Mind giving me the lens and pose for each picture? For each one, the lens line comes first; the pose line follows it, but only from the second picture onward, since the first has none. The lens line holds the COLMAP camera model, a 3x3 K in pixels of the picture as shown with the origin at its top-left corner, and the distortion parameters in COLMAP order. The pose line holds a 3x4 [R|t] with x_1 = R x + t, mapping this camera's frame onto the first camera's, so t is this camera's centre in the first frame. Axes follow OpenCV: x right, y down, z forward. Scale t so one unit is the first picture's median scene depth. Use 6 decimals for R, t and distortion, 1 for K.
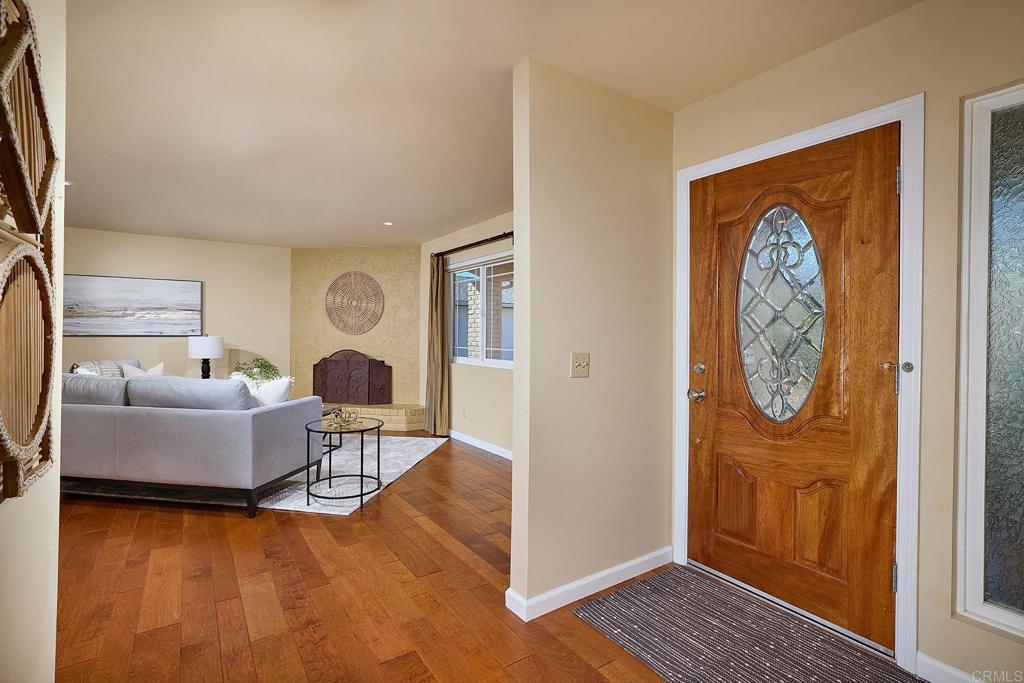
lens RADIAL K [[491.0, 0, 515.7], [0, 491.0, 337.0], [0, 0, 1]] dist [-0.032940, 0.000412]
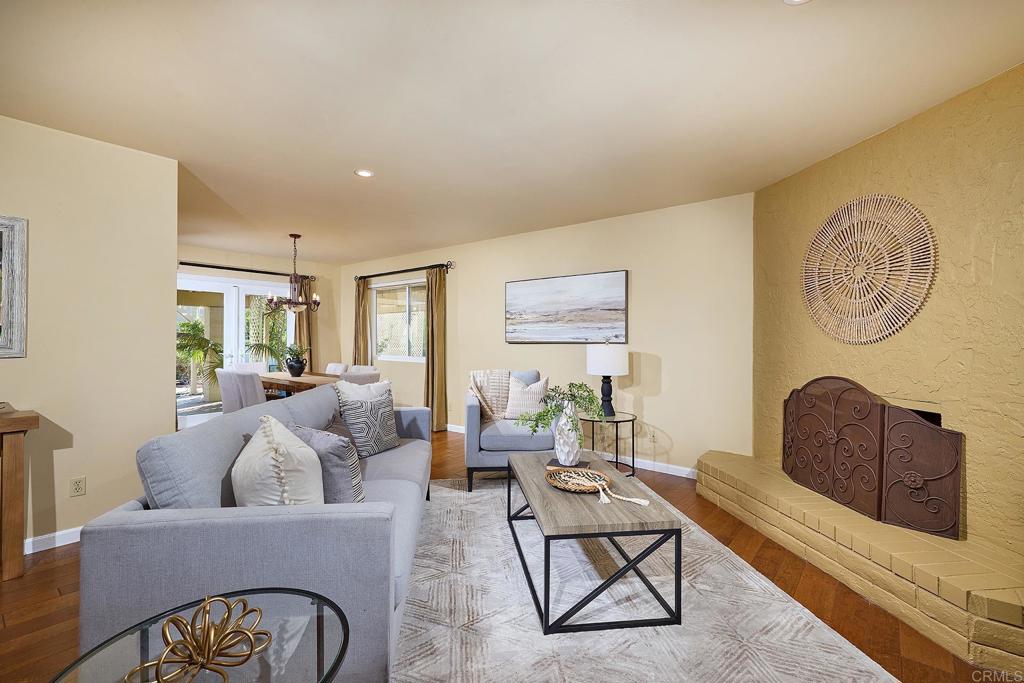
lens RADIAL K [[456.6, 0, 512.1], [0, 456.6, 336.7], [0, 0, 1]] dist [0.011076, 0.000177]
pose [[0.281889, -0.007032, -0.959421, -0.027062], [-0.008277, 0.999918, -0.009761, -0.004263], [0.959411, 0.010692, 0.281807, 0.644155]]
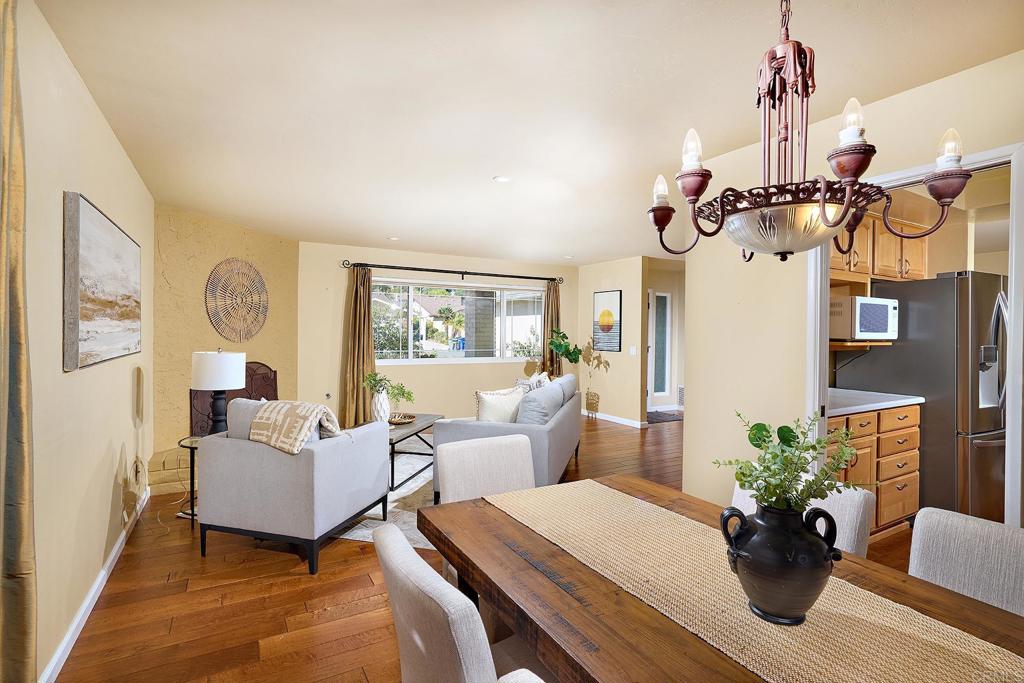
lens RADIAL K [[491.0, 0, 515.7], [0, 491.0, 337.0], [0, 0, 1]] dist [-0.032940, 0.000412]
pose [[0.067134, -0.009138, 0.997702, -1.140278], [0.004548, 0.999950, 0.008852, -0.020015], [-0.997734, 0.003943, 0.067172, 0.572981]]
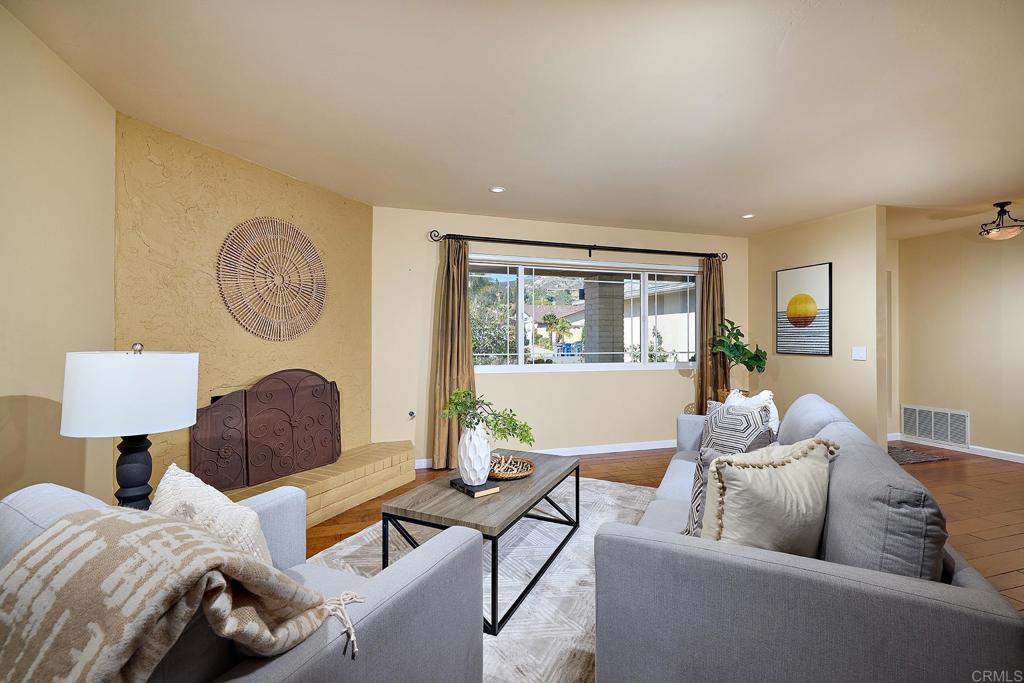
lens RADIAL K [[456.6, 0, 512.1], [0, 456.6, 336.7], [0, 0, 1]] dist [0.011076, 0.000177]
pose [[0.283012, 0.003830, 0.959109, -0.790498], [0.012763, 0.999888, -0.007759, -0.003134], [-0.959032, 0.014437, 0.282931, 0.682104]]
